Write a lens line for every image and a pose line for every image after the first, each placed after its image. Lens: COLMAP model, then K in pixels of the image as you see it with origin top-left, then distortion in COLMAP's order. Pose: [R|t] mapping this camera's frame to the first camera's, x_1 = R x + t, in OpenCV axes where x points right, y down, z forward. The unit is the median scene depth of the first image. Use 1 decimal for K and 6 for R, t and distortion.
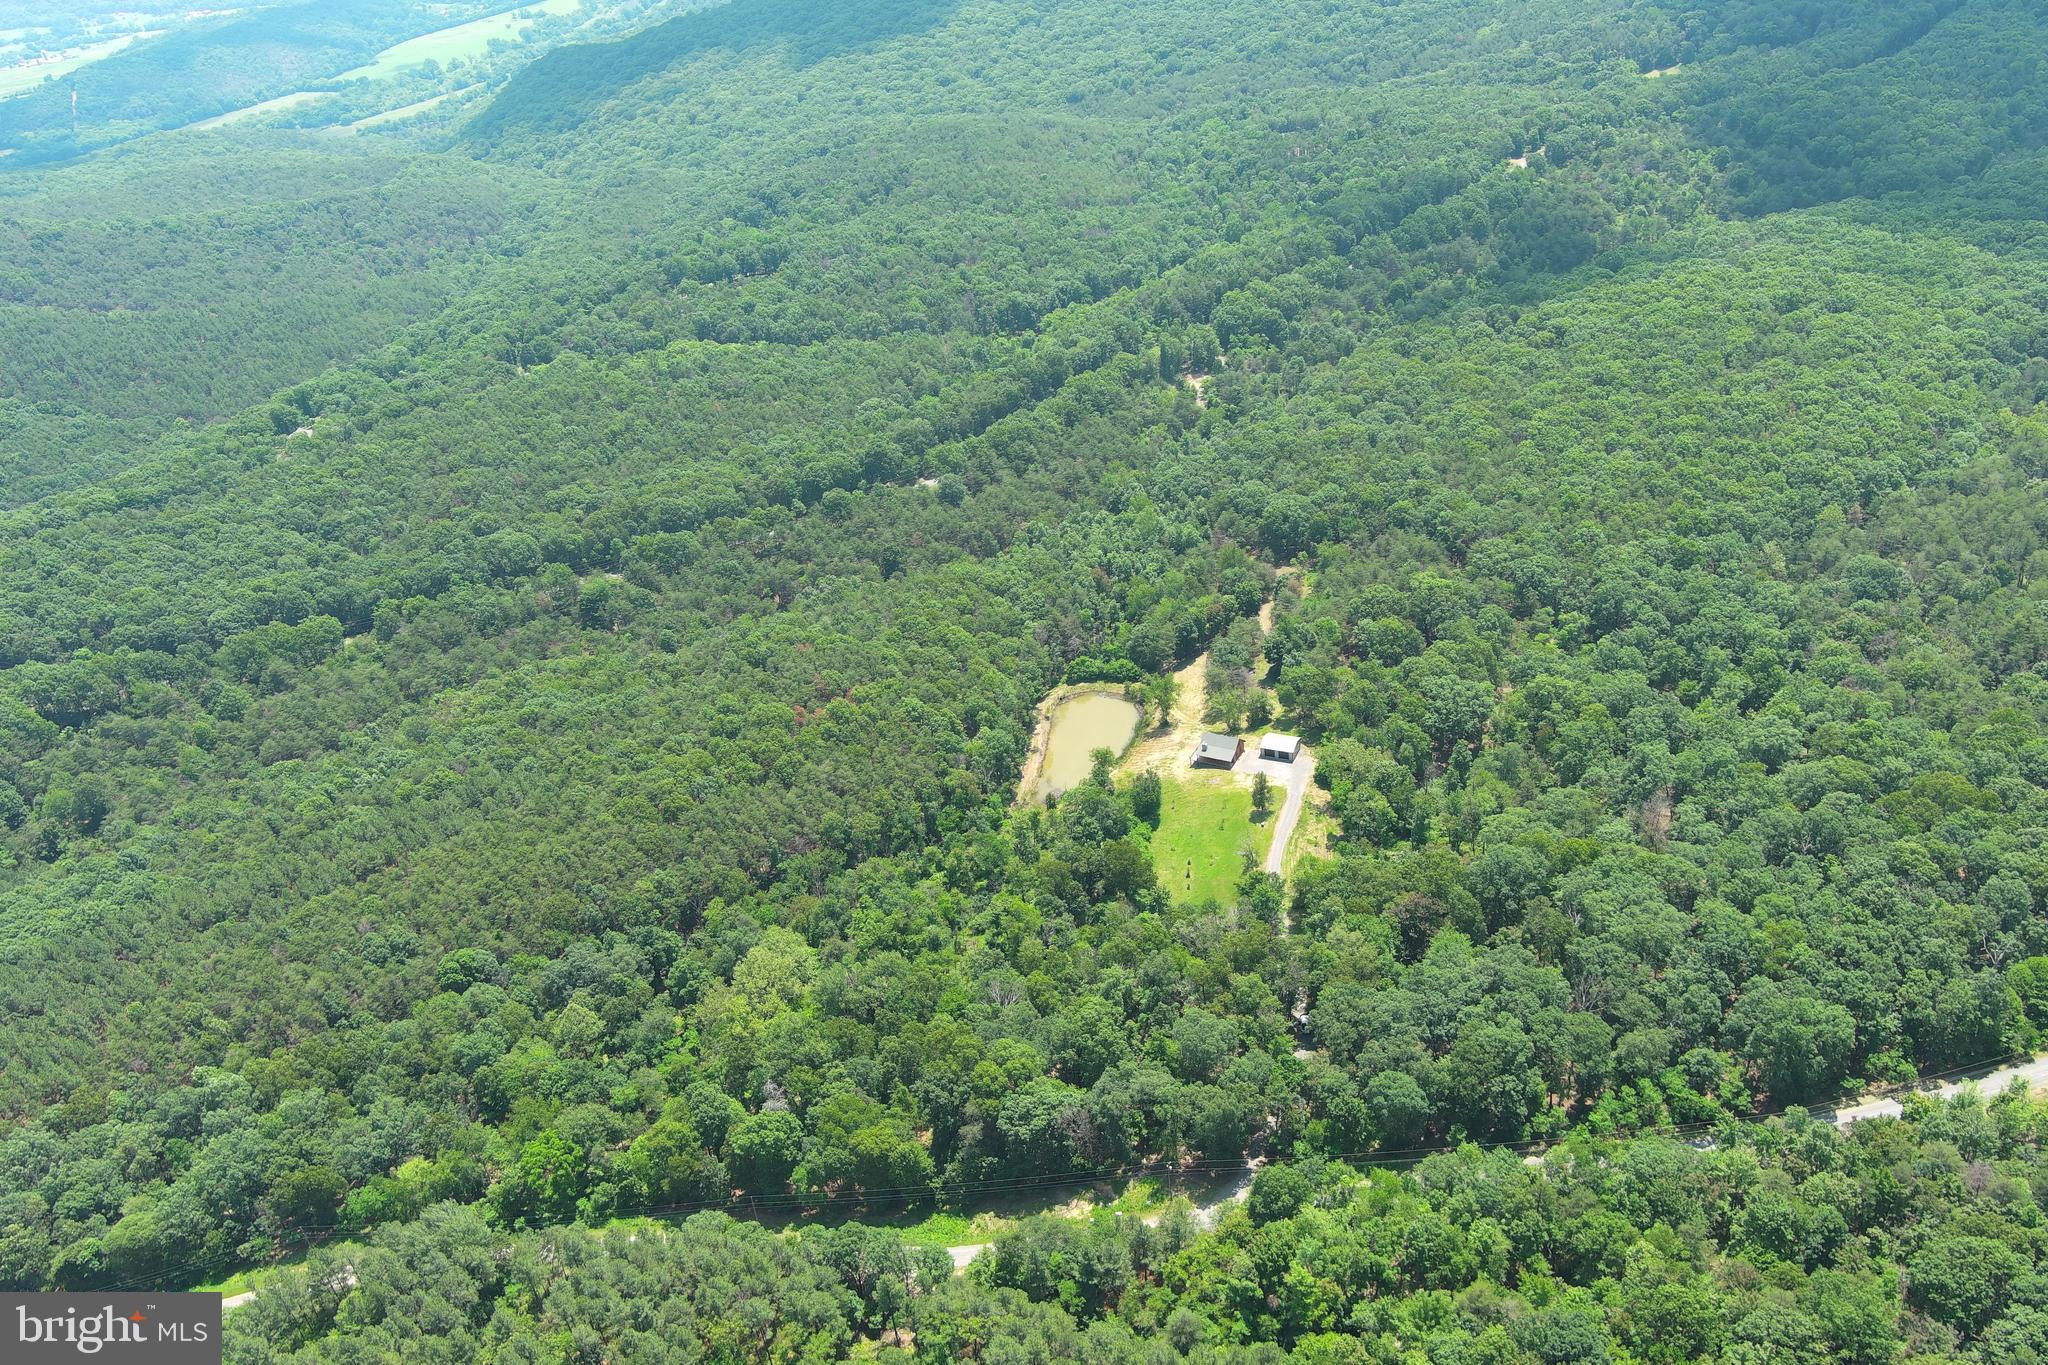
lens RADIAL K [[1590.5, 0, 1020.3], [0, 1590.5, 702.3], [0, 0, 1]] dist [0.012128, -0.002957]
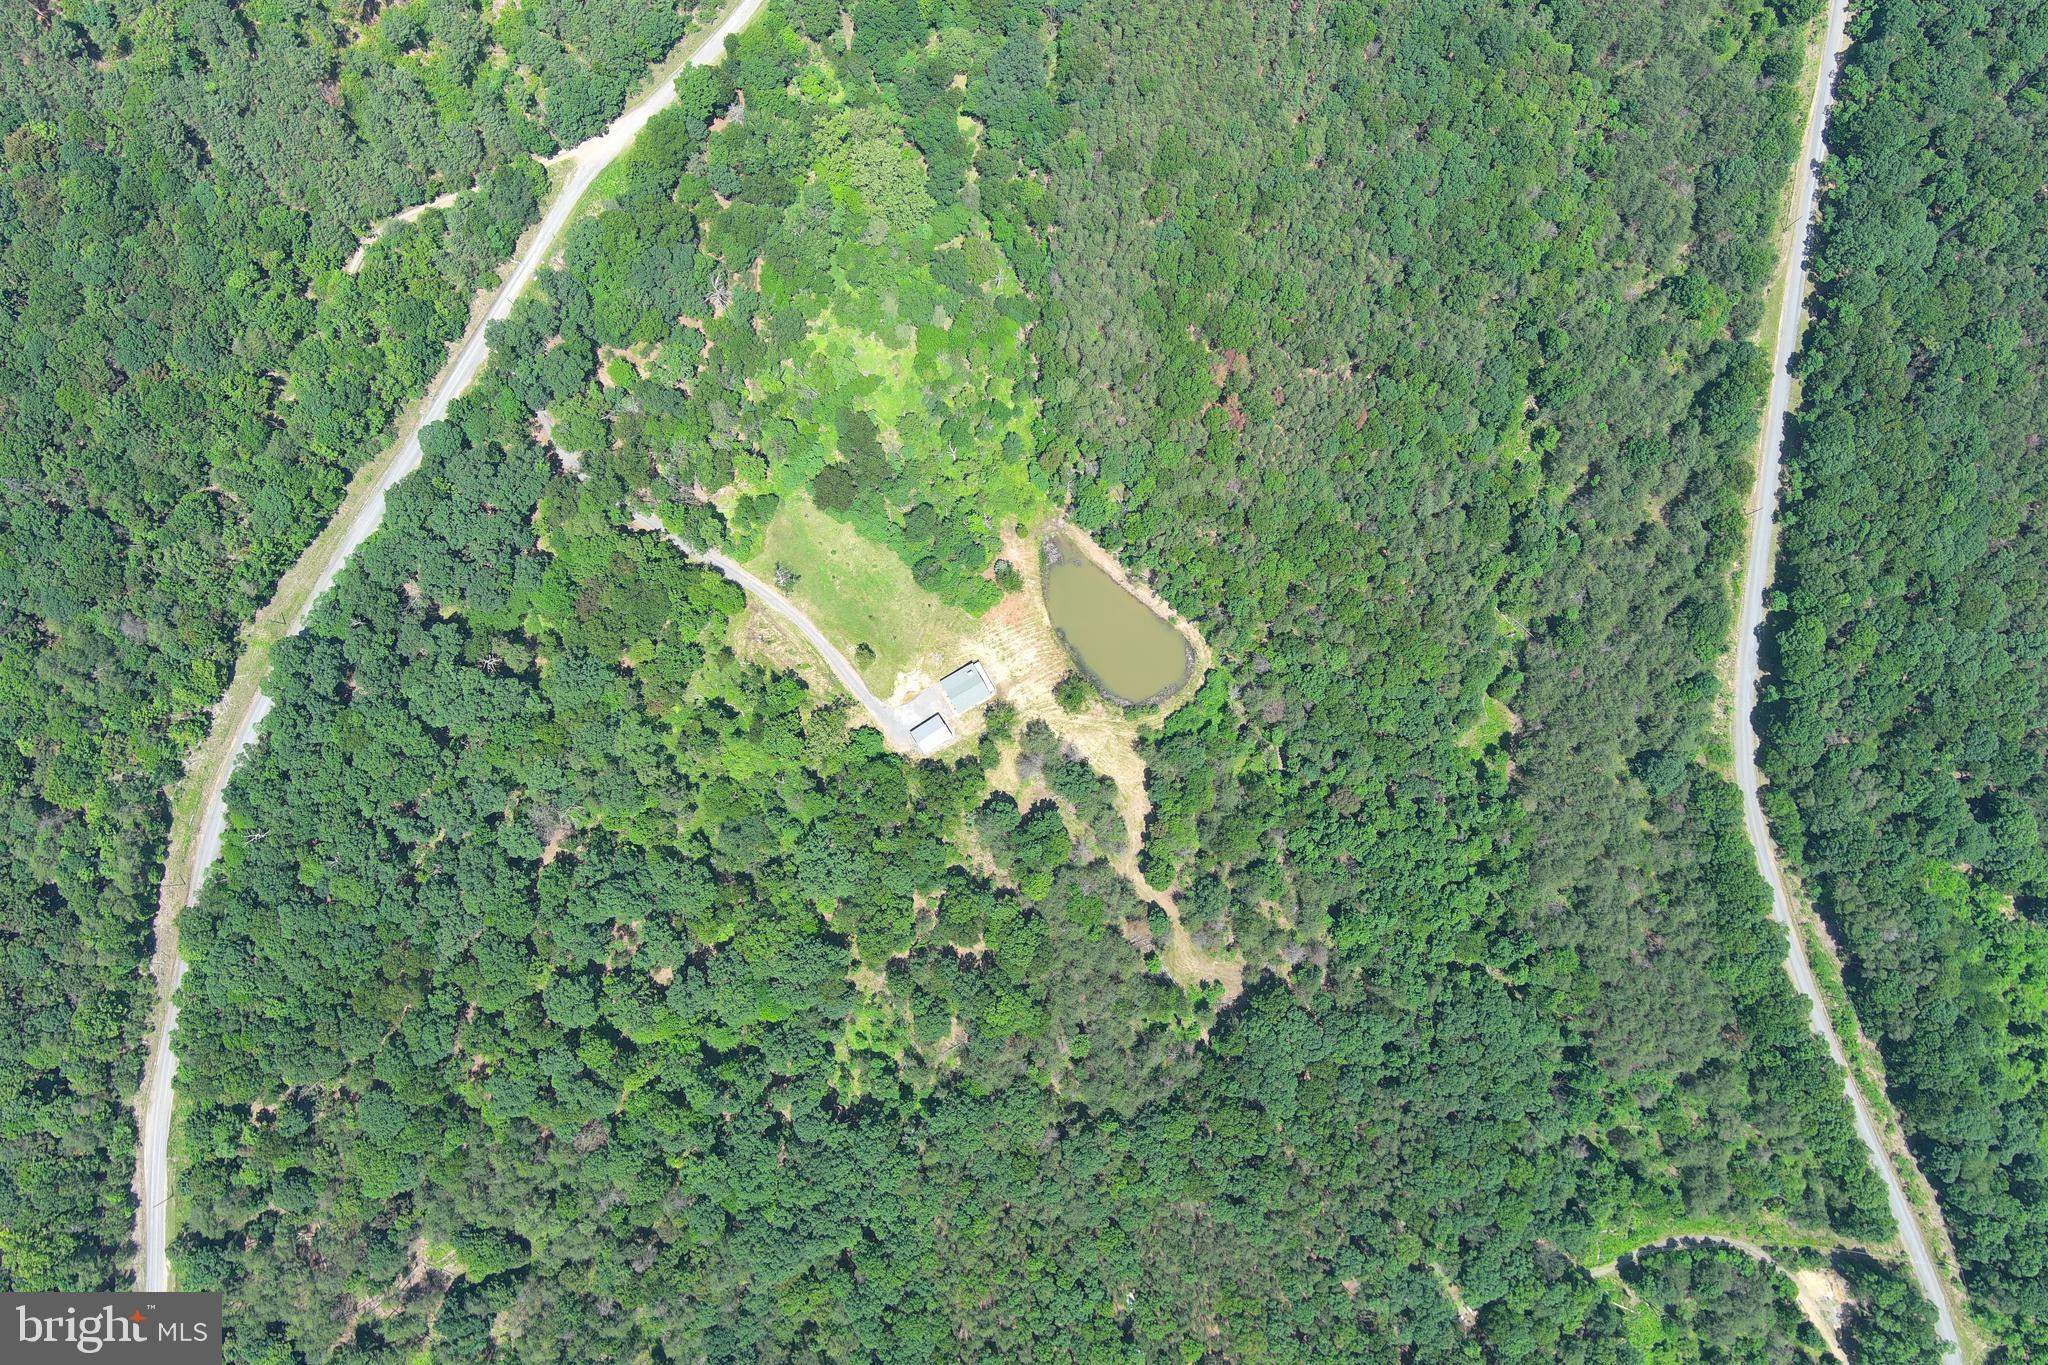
lens RADIAL K [[1590.5, 0, 1024.3], [0, 1590.5, 673.3], [0, 0, 1]] dist [0.012128, -0.002957]
pose [[-0.516786, 0.853008, 0.072861, 0.019158], [-0.411052, -0.321883, 0.852894, -0.745094], [0.750978, 0.410814, 0.516976, 0.418961]]
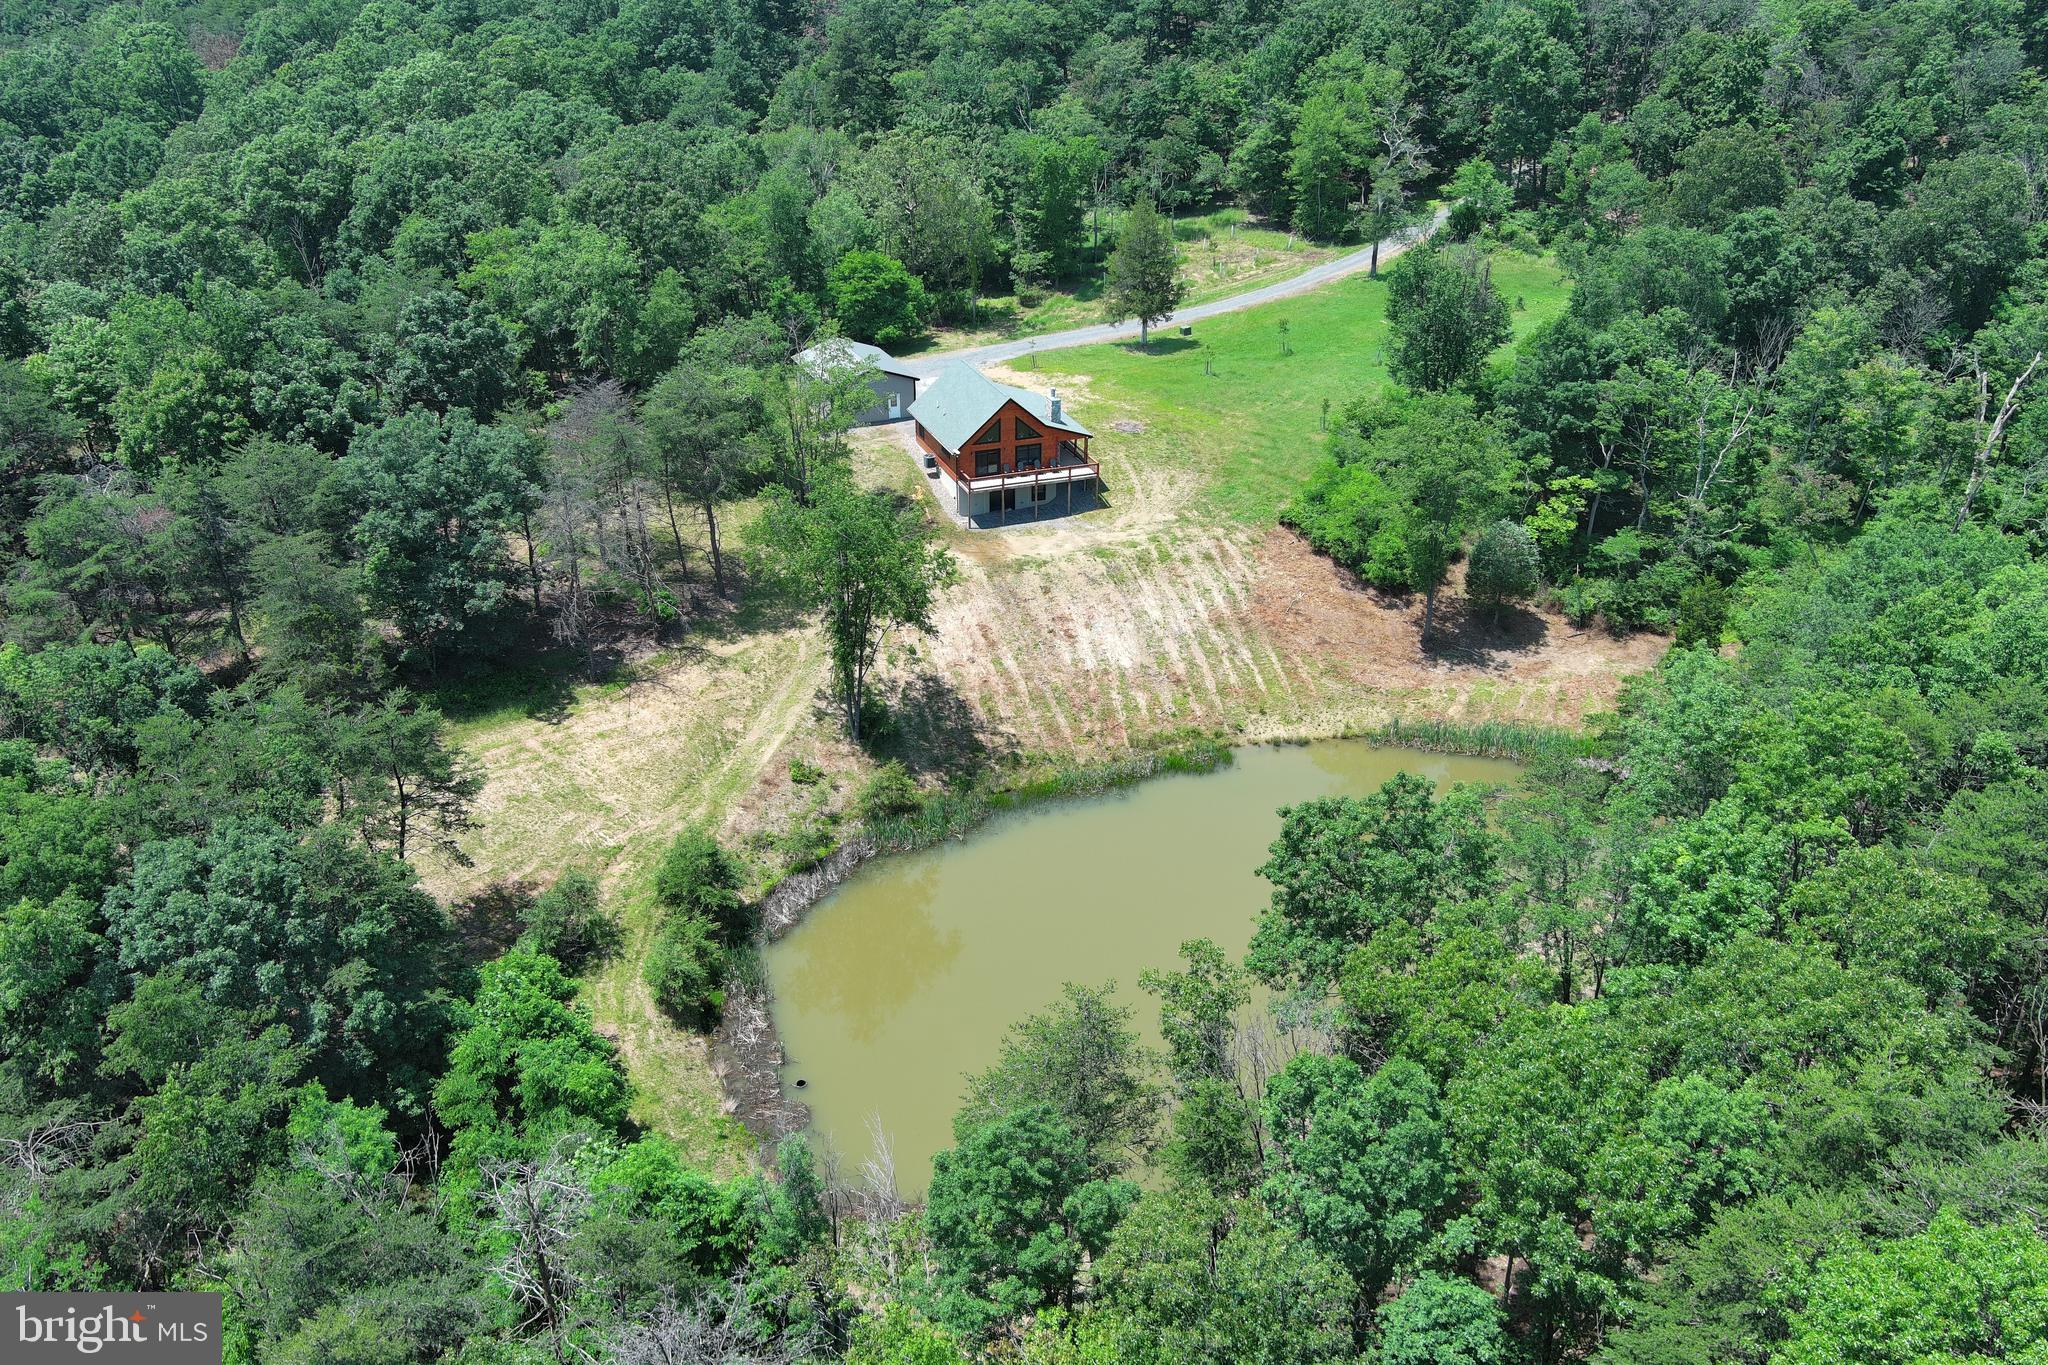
lens RADIAL K [[1590.5, 0, 1023.4], [0, 1590.5, 688.4], [0, 0, 1]] dist [0.012128, -0.002957]
pose [[-0.756828, -0.175118, 0.629718, -0.043803], [0.446371, 0.565301, 0.693677, -0.109965], [-0.477456, 0.806082, -0.349668, 0.965235]]
